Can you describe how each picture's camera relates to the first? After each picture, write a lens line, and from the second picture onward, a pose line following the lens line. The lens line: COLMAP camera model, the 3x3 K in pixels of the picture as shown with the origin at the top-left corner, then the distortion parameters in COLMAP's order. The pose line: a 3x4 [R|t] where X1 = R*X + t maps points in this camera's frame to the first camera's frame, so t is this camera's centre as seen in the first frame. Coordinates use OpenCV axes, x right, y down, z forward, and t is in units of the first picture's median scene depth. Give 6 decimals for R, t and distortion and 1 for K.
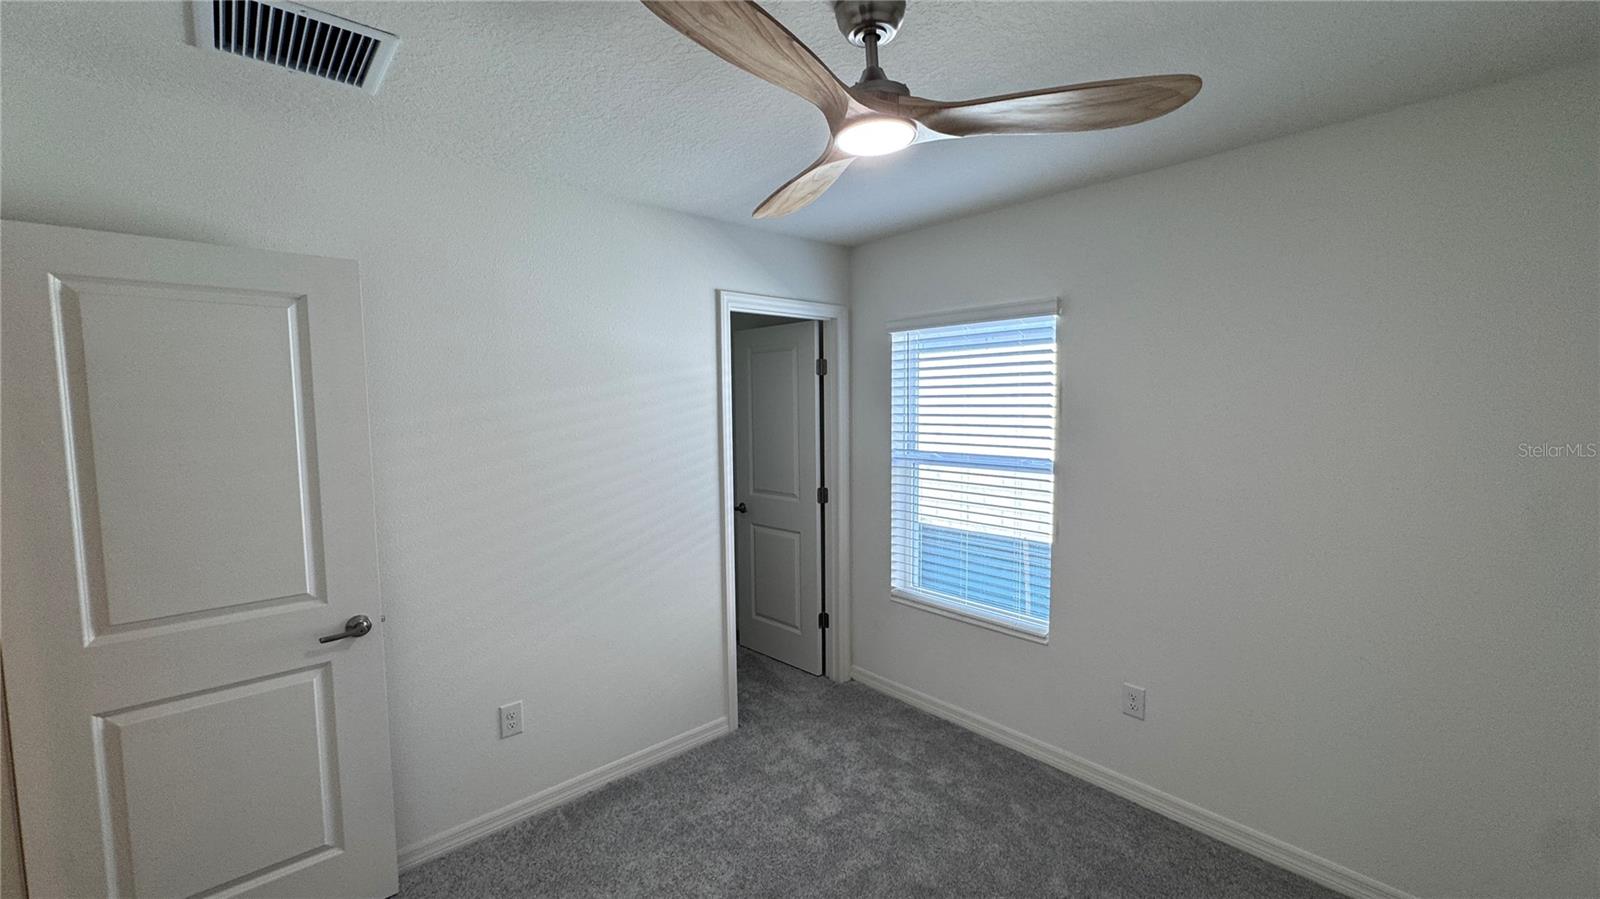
lens RADIAL K [[638.4, 0, 798.3], [0, 638.4, 452.7], [0, 0, 1]] dist [-0.003063, -0.000328]
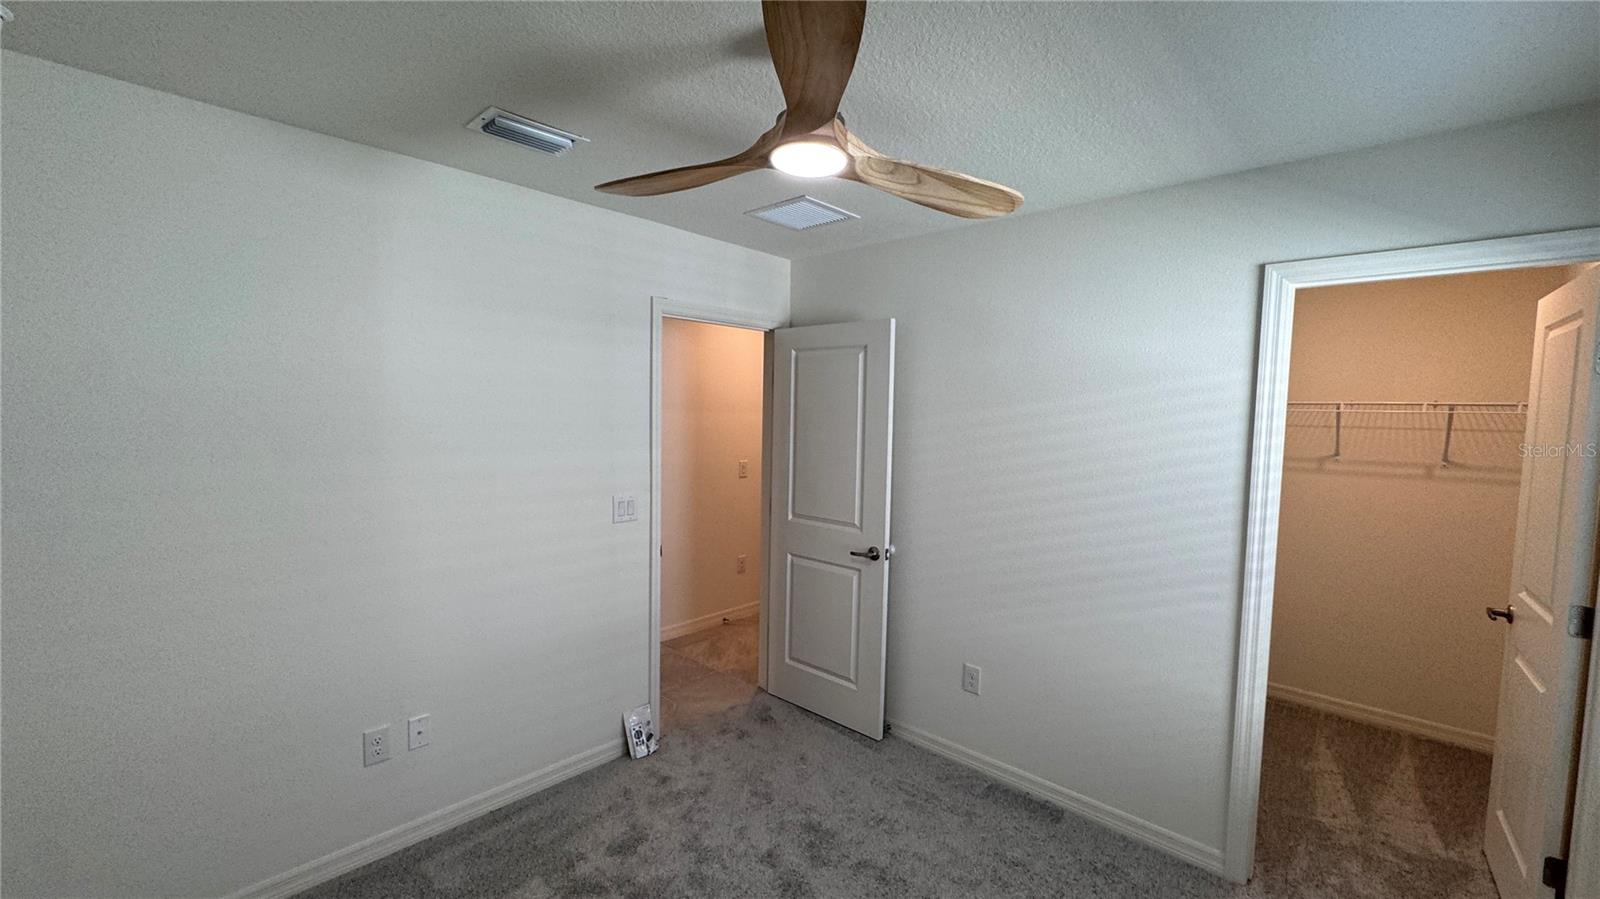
lens RADIAL K [[638.4, 0, 798.3], [0, 638.4, 452.7], [0, 0, 1]] dist [-0.003063, -0.000328]
pose [[0.098942, 0.076885, -0.992119, 0.535776], [-0.102386, 0.992506, 0.066704, -0.037314], [0.989812, 0.094980, 0.106072, 0.411951]]
